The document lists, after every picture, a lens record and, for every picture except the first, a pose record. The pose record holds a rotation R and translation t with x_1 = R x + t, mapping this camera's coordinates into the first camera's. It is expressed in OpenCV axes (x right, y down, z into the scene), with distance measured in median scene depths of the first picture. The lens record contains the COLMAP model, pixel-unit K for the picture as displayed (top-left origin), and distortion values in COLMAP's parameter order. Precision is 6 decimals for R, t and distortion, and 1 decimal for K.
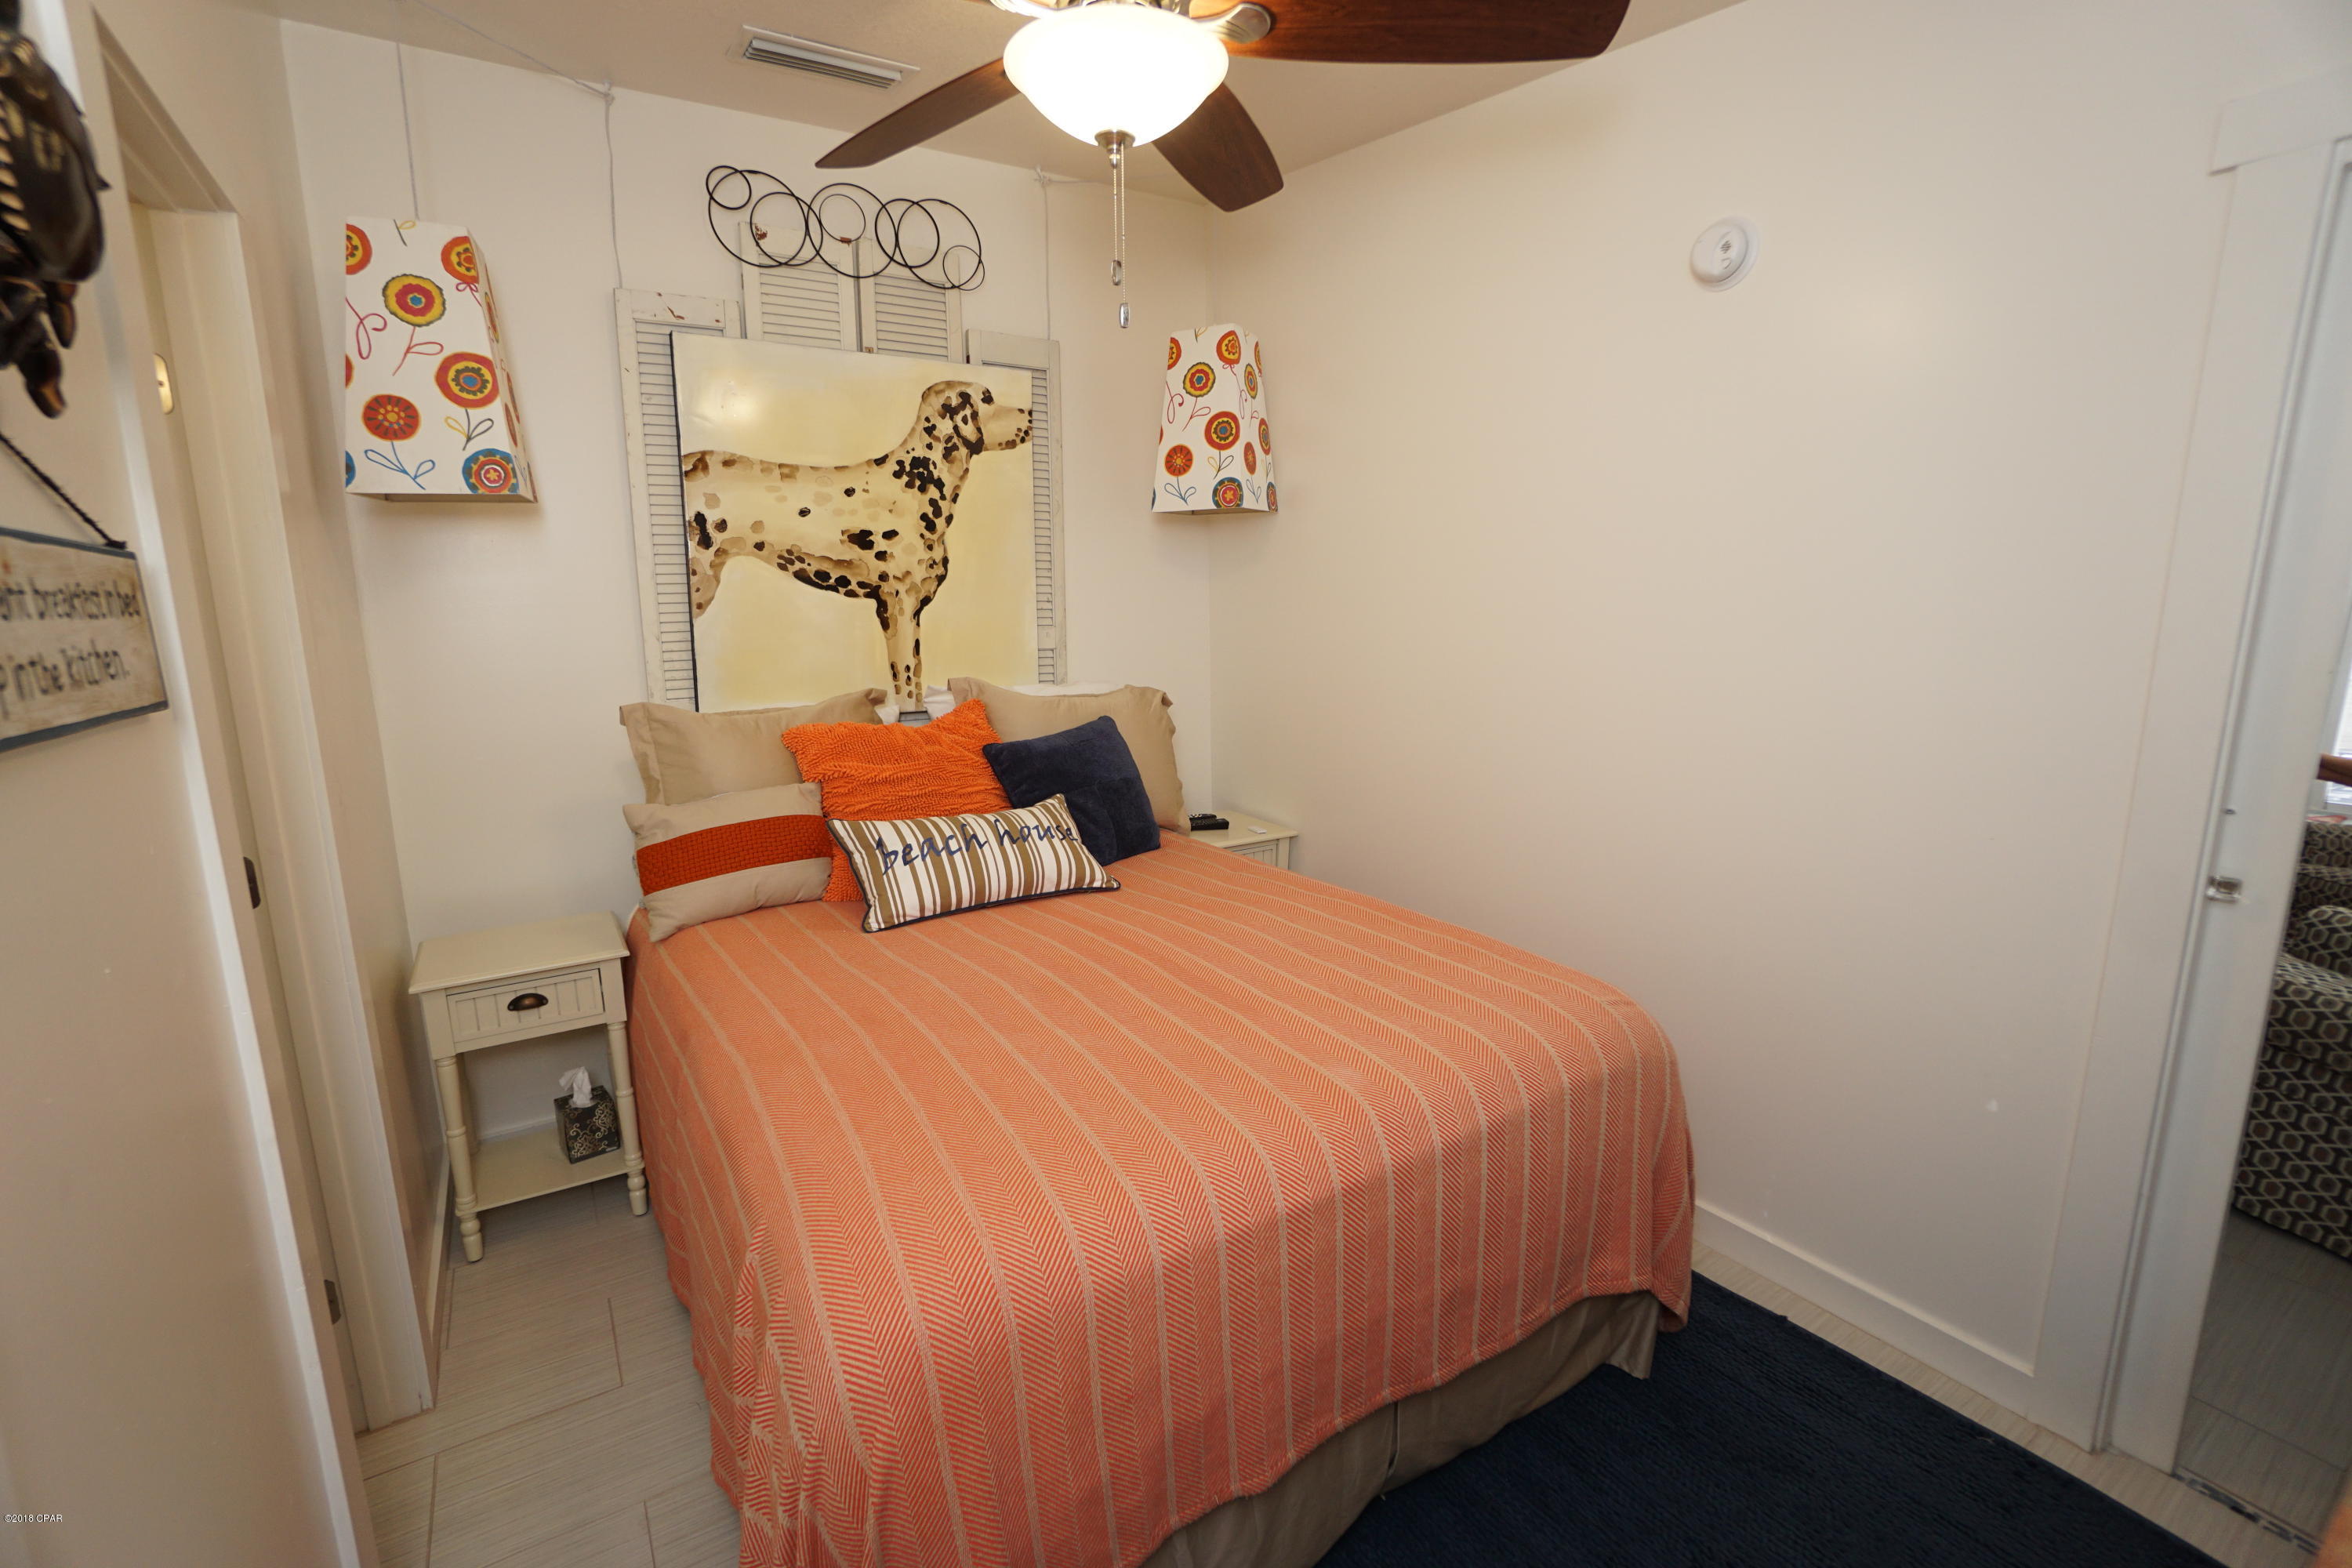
lens RADIAL K [[1034.8, 0, 1165.9], [0, 1034.8, 778.1], [0, 0, 1]] dist [-0.065146, 0.022523]
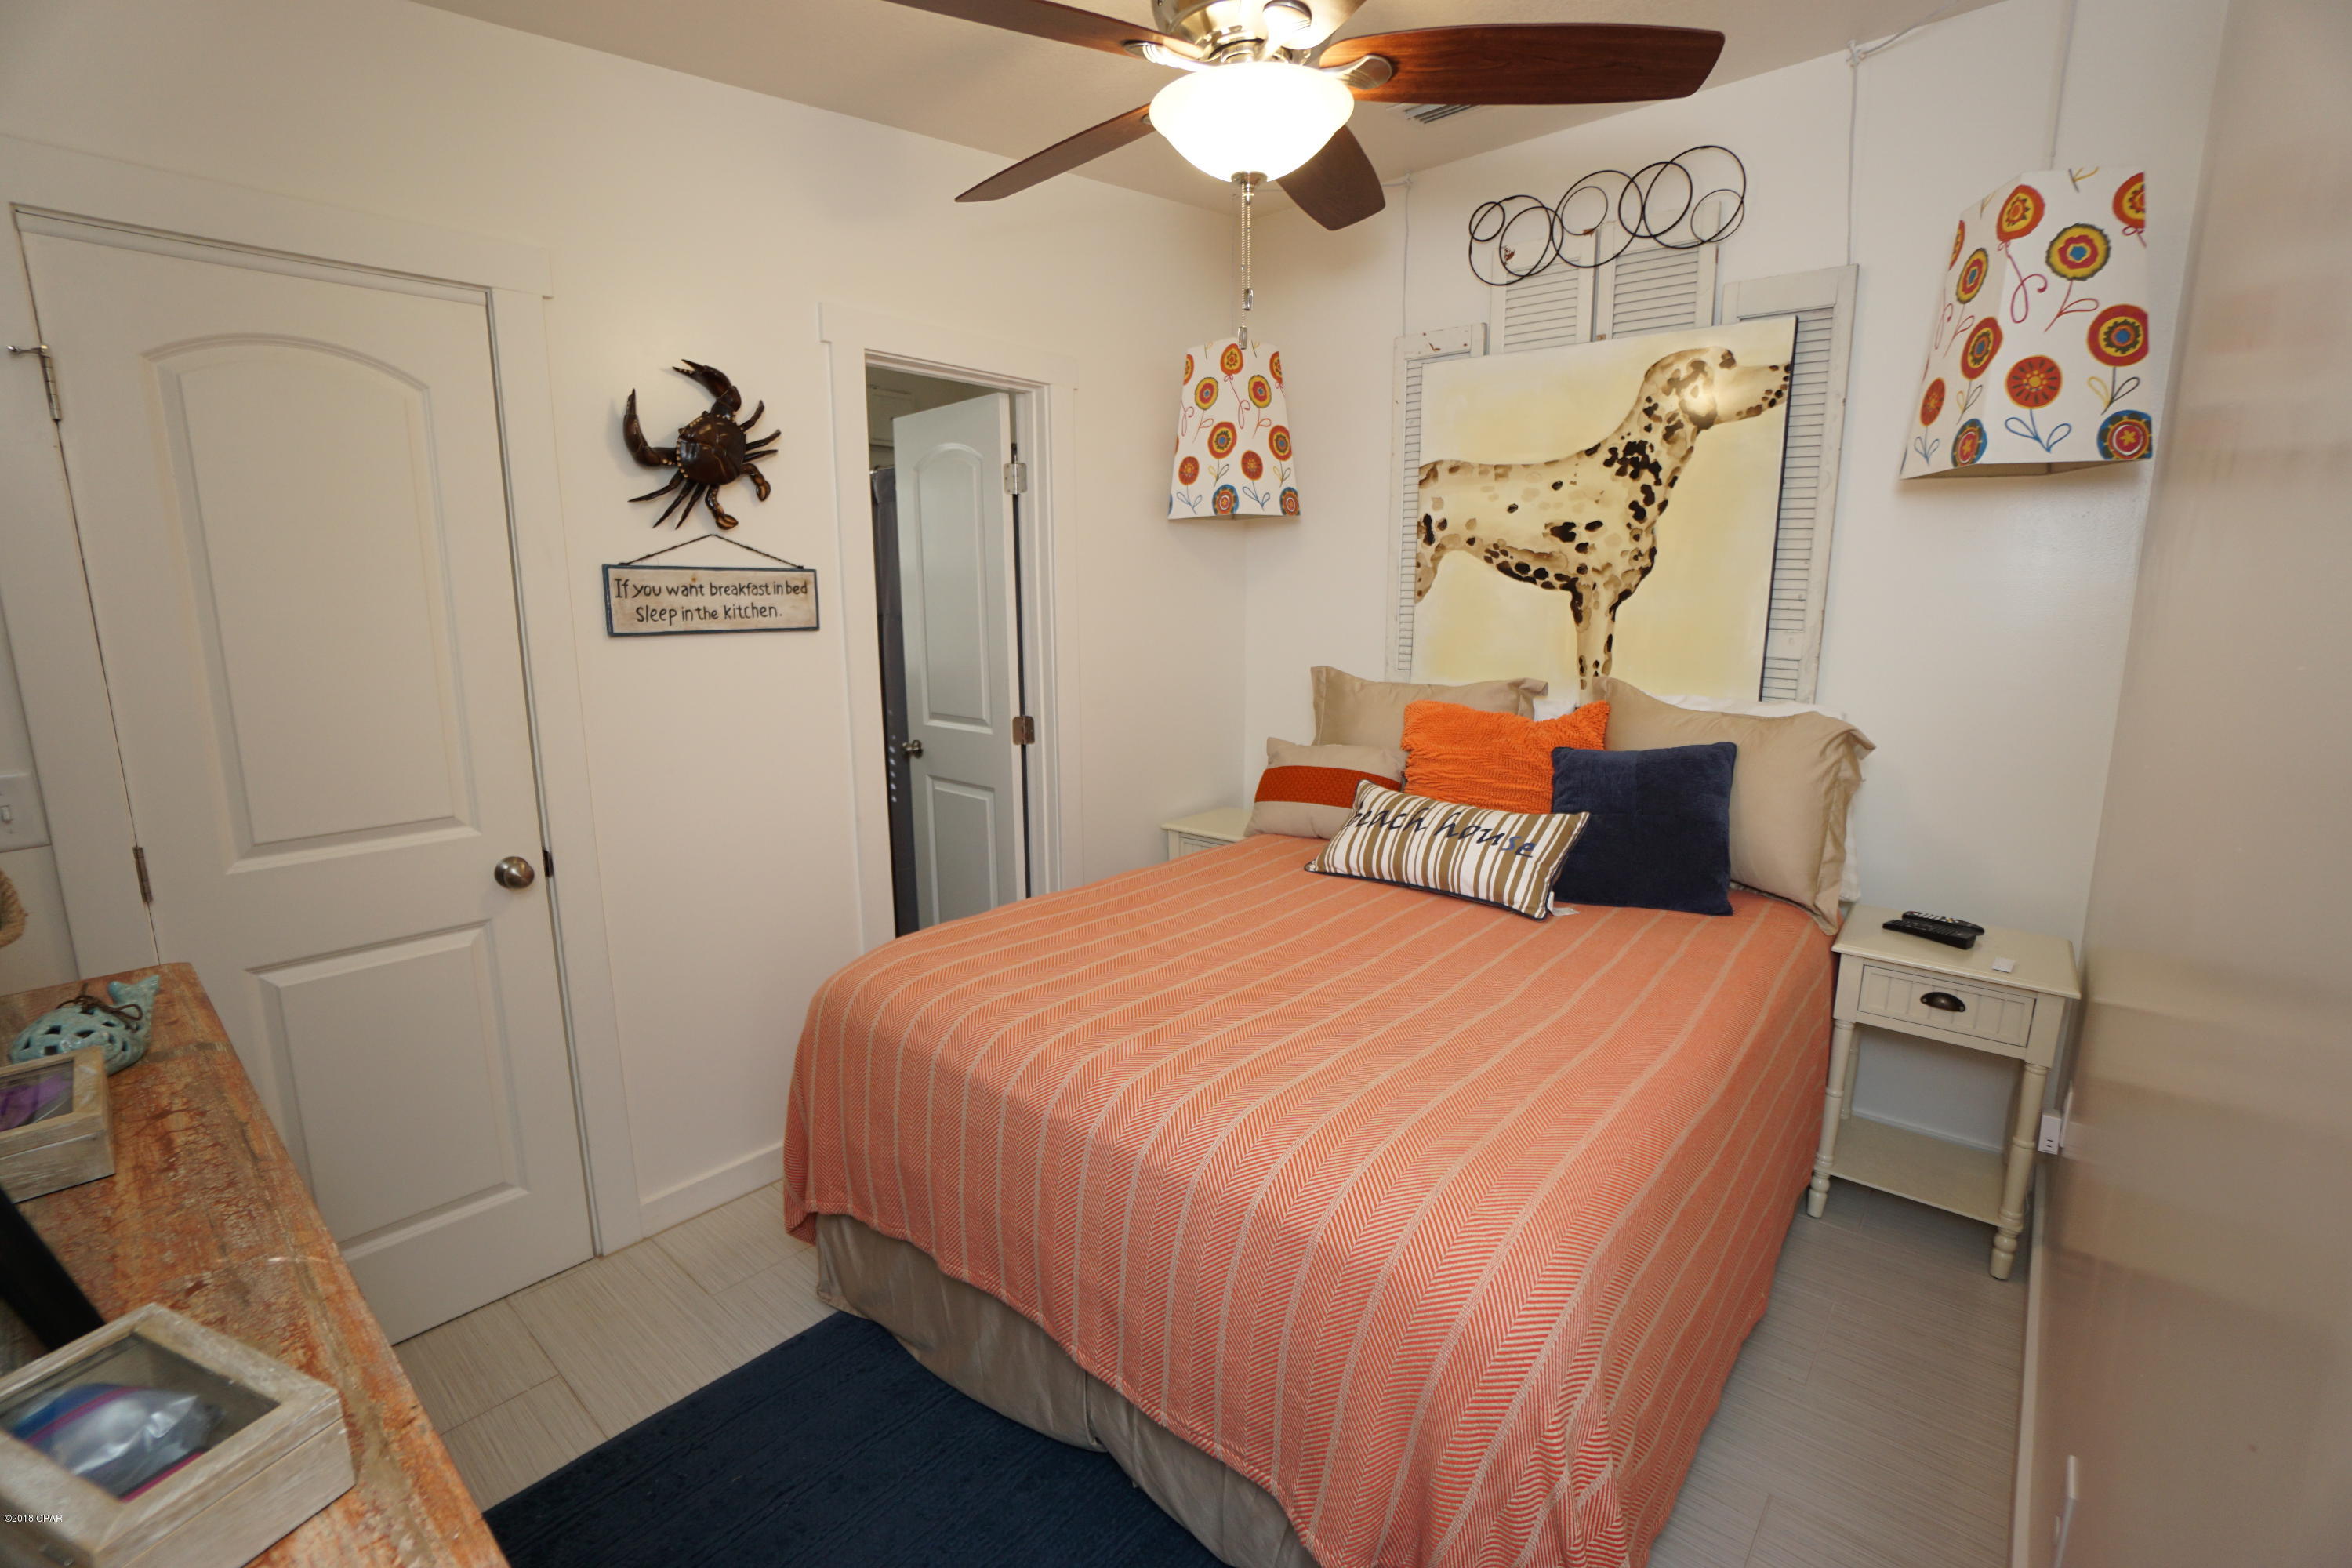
lens RADIAL K [[1027.5, 0, 1179.4], [0, 1027.5, 777.8], [0, 0, 1]] dist [-0.060711, 0.018103]
pose [[0.274606, 0.190344, -0.942529, 0.577084], [-0.168699, 0.974545, 0.147659, -0.079075], [0.946642, 0.118456, 0.299727, 0.364482]]
